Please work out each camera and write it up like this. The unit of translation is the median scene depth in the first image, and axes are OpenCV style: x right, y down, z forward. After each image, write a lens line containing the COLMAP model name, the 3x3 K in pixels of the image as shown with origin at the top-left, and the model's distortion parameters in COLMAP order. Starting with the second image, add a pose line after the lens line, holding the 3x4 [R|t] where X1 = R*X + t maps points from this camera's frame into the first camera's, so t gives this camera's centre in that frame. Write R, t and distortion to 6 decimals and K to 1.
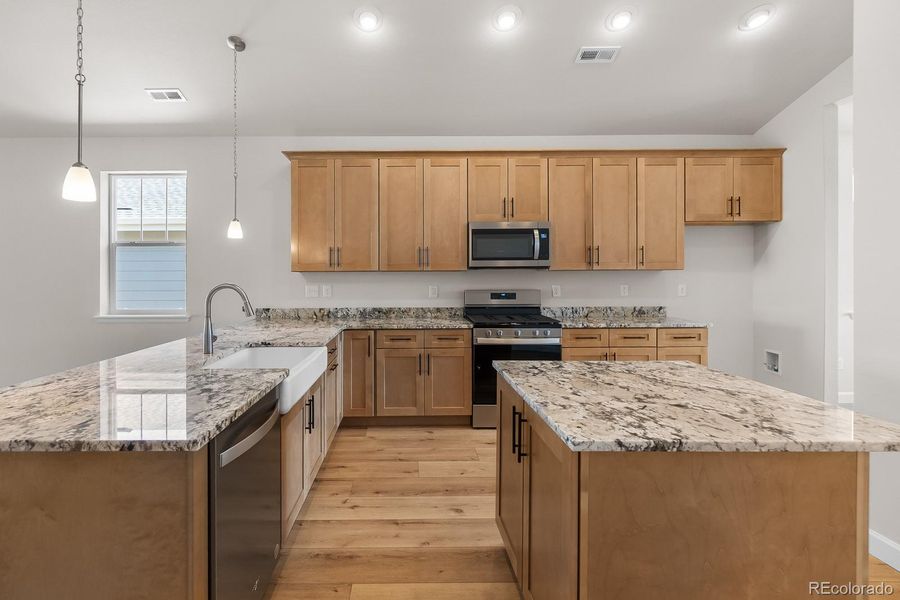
lens RADIAL K [[407.1, 0, 409.2], [0, 407.1, 278.2], [0, 0, 1]] dist [-0.005570, 0.000276]
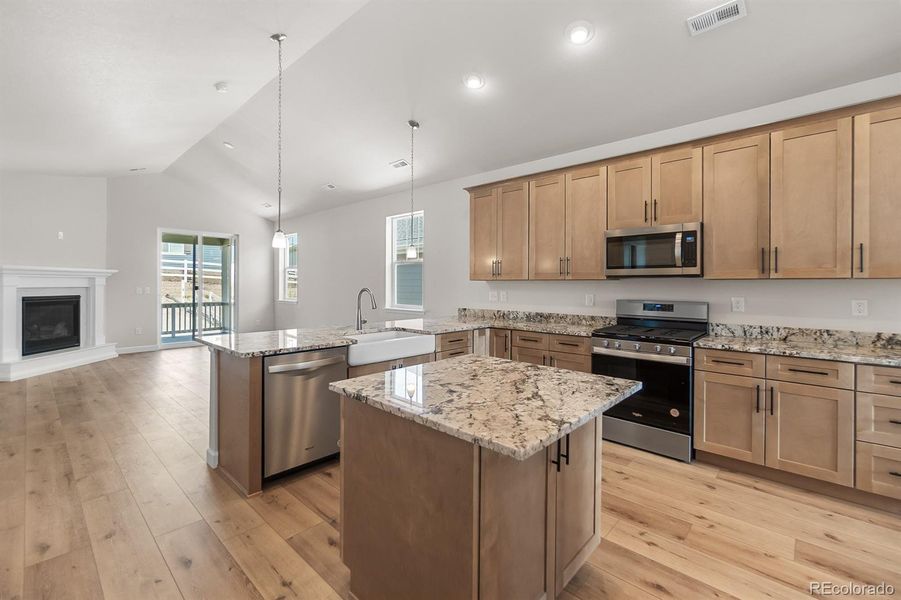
lens RADIAL K [[395.4, 0, 450.5], [0, 395.4, 286.2], [0, 0, 1]] dist [-0.000074, 0.000862]
pose [[0.731320, 0.011288, -0.681941, 0.520405], [-0.009464, 0.999935, 0.006403, -0.004809], [0.681968, 0.001771, 0.731380, 0.039830]]
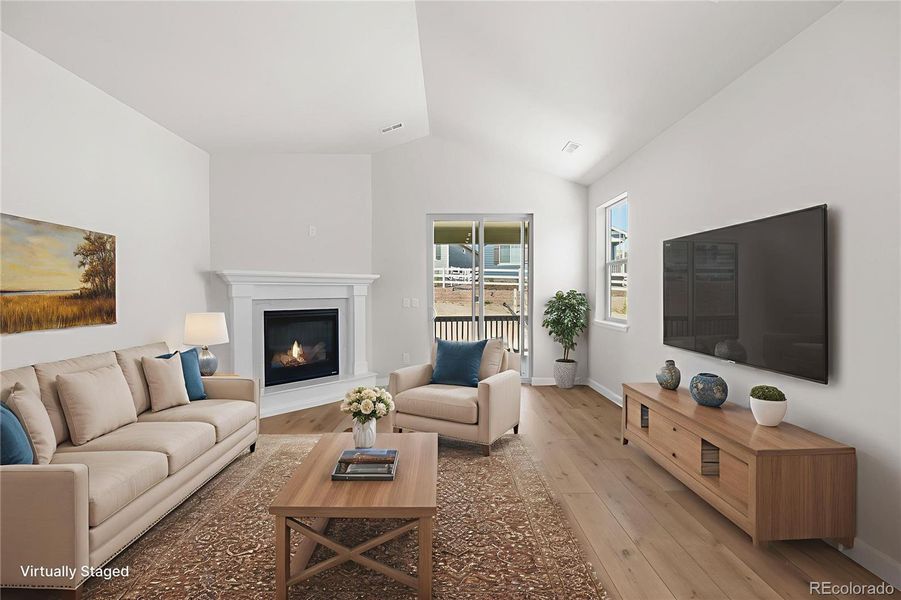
lens RADIAL K [[392.9, 0, 449.3], [0, 392.9, 295.5], [0, 0, 1]] dist [-0.001172, 0.000093]
pose [[0.006735, 0.012866, -0.999895, -0.507212], [0.000974, 0.999917, 0.012873, 0.000266], [0.999977, -0.001060, 0.006722, 0.563152]]
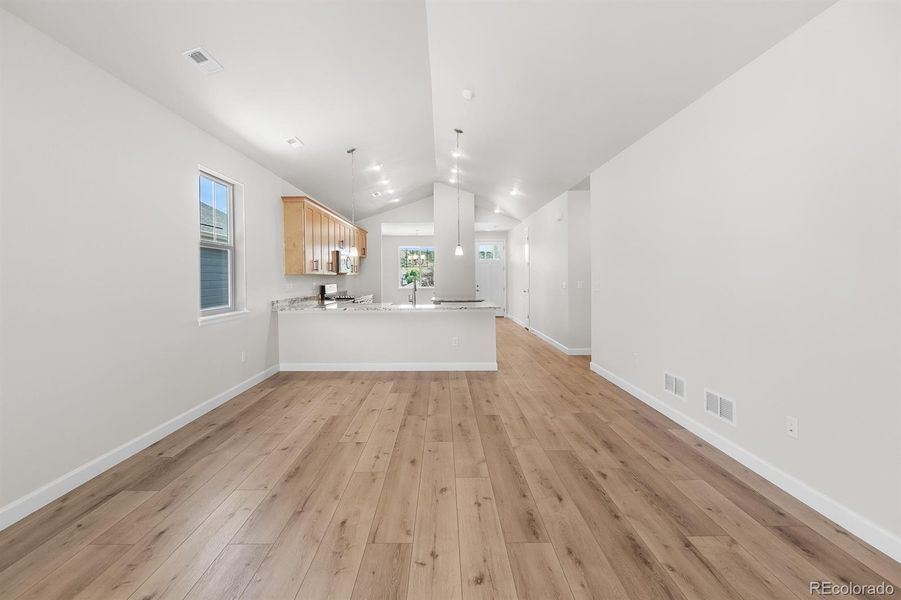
lens RADIAL K [[400.6, 0, 445.7], [0, 400.6, 280.7], [0, 0, 1]] dist [-0.003103, -0.000112]
pose [[-0.003807, -0.004046, 0.999985, -1.814992], [0.008069, 0.999959, 0.004077, 0.007608], [-0.999960, 0.008085, -0.003775, 0.476133]]
